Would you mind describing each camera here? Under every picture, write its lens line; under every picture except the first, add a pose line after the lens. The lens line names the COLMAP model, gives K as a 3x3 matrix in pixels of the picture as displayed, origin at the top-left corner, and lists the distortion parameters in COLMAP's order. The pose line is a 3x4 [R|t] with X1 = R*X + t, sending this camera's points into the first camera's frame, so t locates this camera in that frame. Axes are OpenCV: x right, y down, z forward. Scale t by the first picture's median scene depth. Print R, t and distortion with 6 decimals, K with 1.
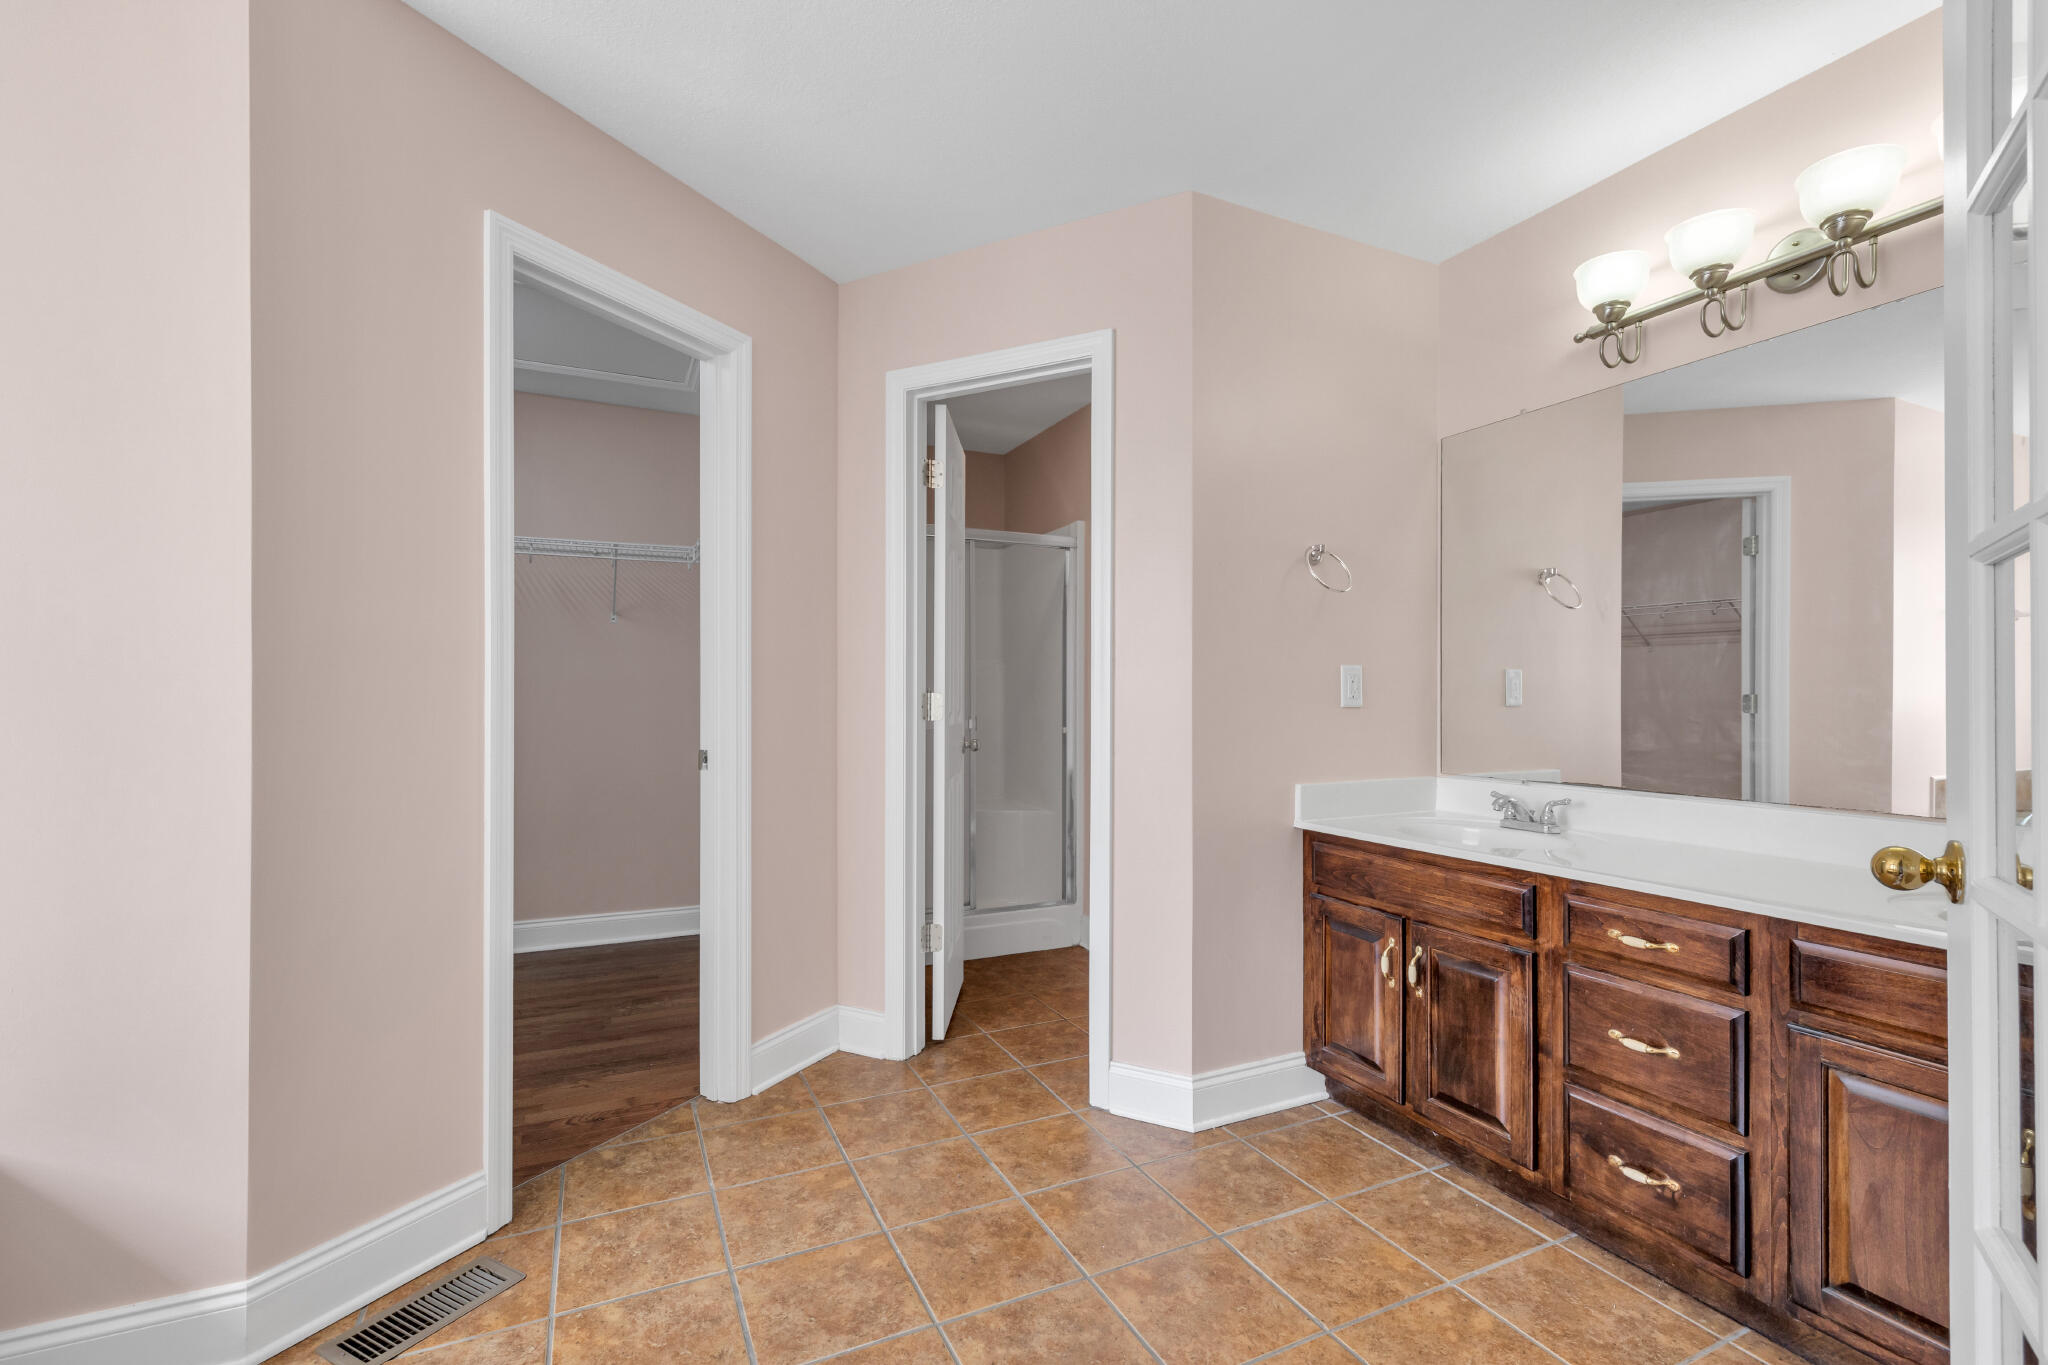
lens RADIAL K [[898.9, 0, 1019.7], [0, 898.9, 683.2], [0, 0, 1]] dist [0.003910, 0.000660]
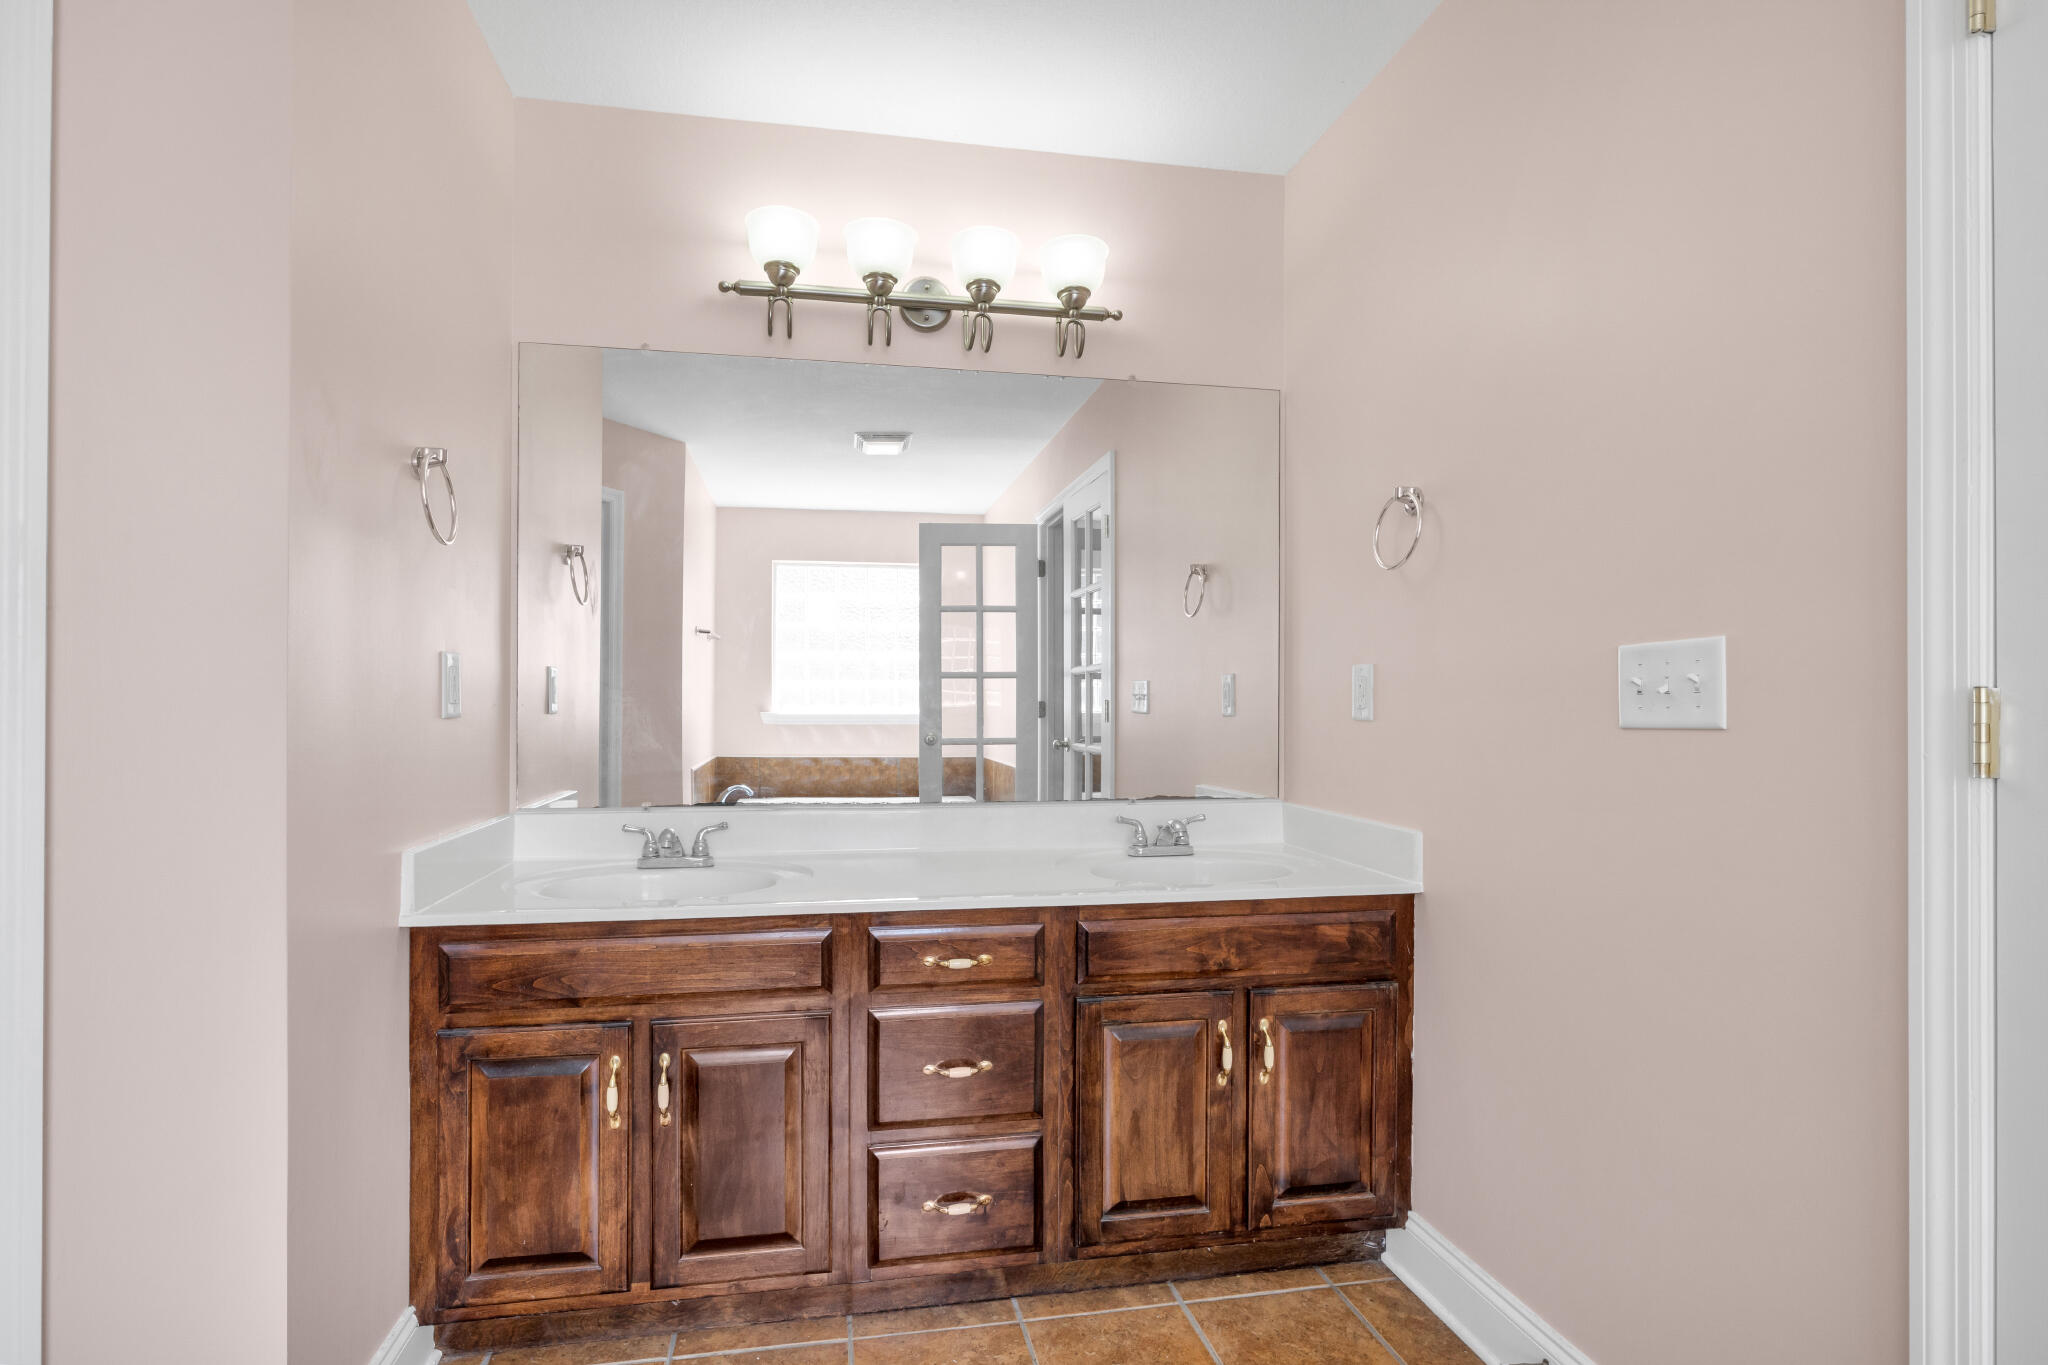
lens RADIAL K [[1004.7, 0, 1018.7], [0, 1004.7, 691.3], [0, 0, 1]] dist [-0.009239, 0.000803]
pose [[0.258943, 0.012377, 0.965813, -0.287125], [-0.017528, 0.999813, -0.008113, 0.008336], [-0.965734, -0.014828, 0.259112, 0.598014]]
